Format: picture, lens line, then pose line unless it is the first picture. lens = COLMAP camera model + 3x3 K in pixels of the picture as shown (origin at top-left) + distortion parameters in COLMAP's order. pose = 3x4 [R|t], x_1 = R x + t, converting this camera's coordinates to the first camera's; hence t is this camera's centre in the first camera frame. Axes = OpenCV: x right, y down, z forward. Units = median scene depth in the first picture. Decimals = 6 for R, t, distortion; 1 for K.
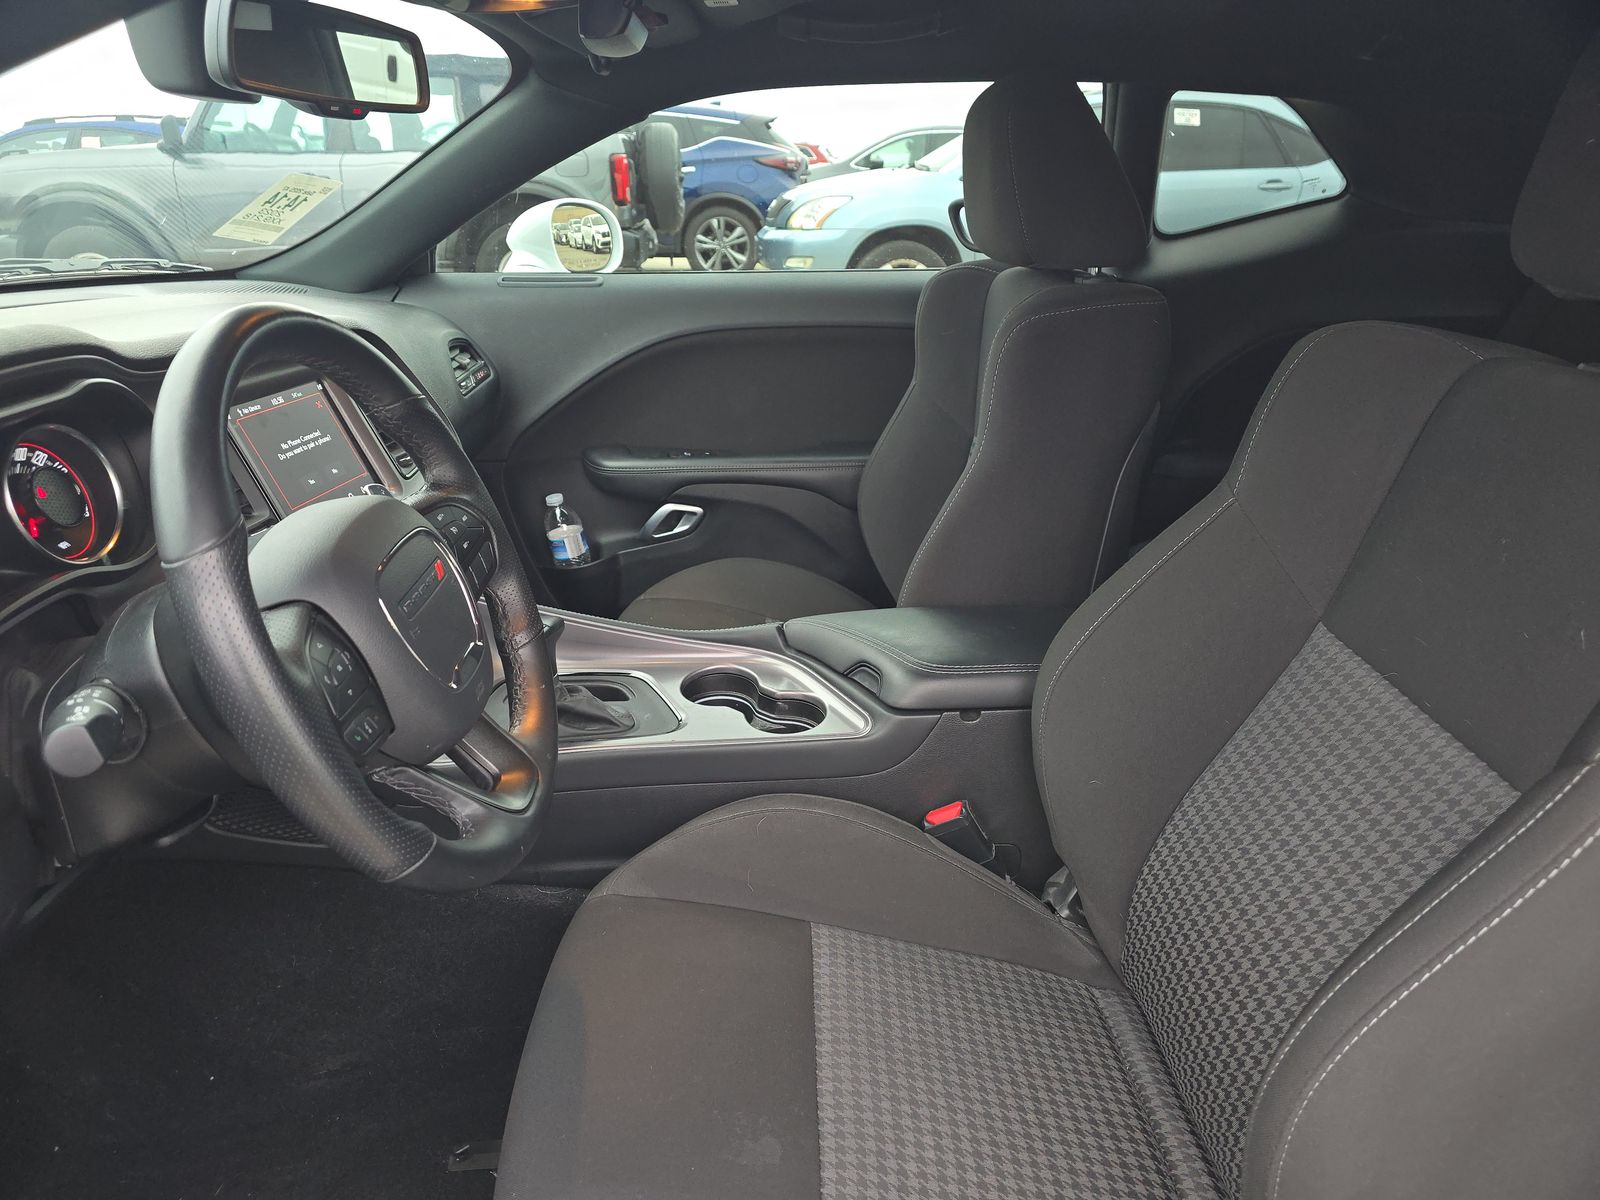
lens RADIAL K [[1063.9, 0, 800.0], [0, 1063.9, 600.0], [0, 0, 1]] dist [0.049074, -0.043409]
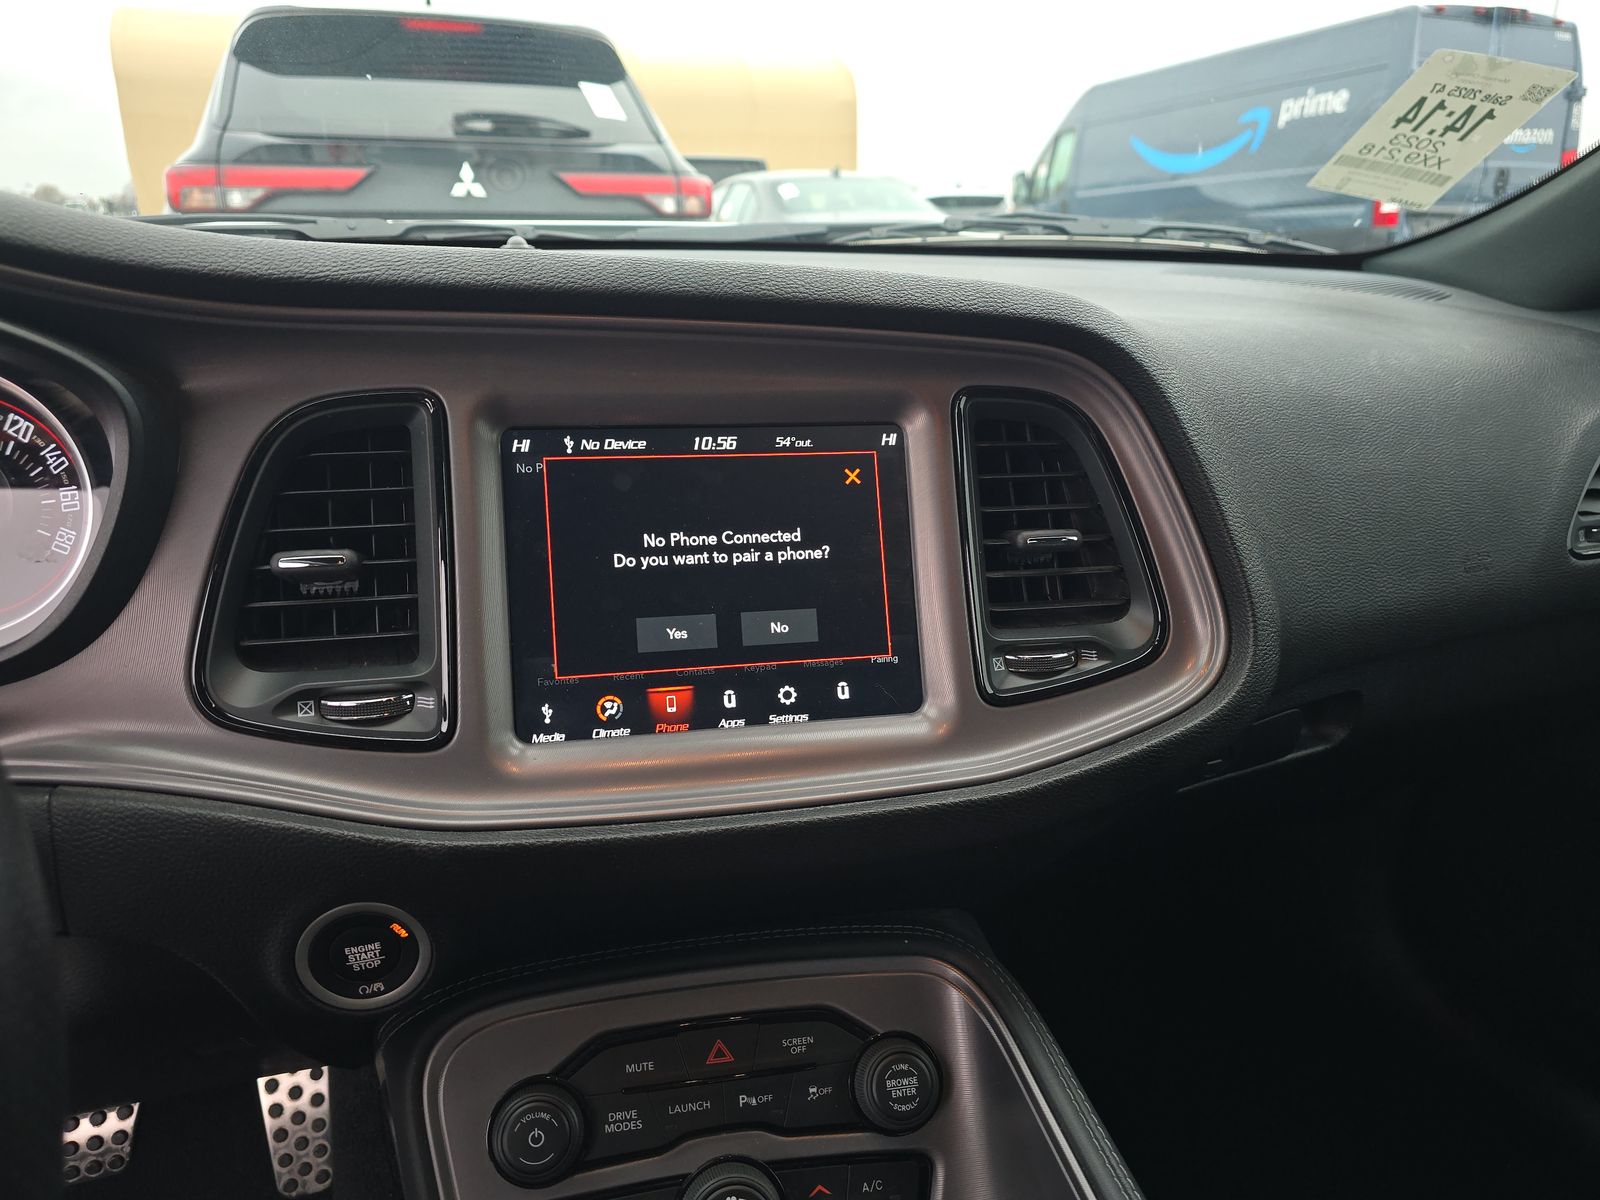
lens RADIAL K [[1063.9, 0, 800.0], [0, 1063.9, 600.0], [0, 0, 1]] dist [0.049074, -0.043409]
pose [[0.330615, 0.323885, -0.886449, -0.043353], [-0.360756, 0.911310, 0.198419, -0.151478], [0.872095, 0.254191, 0.418136, 0.578555]]
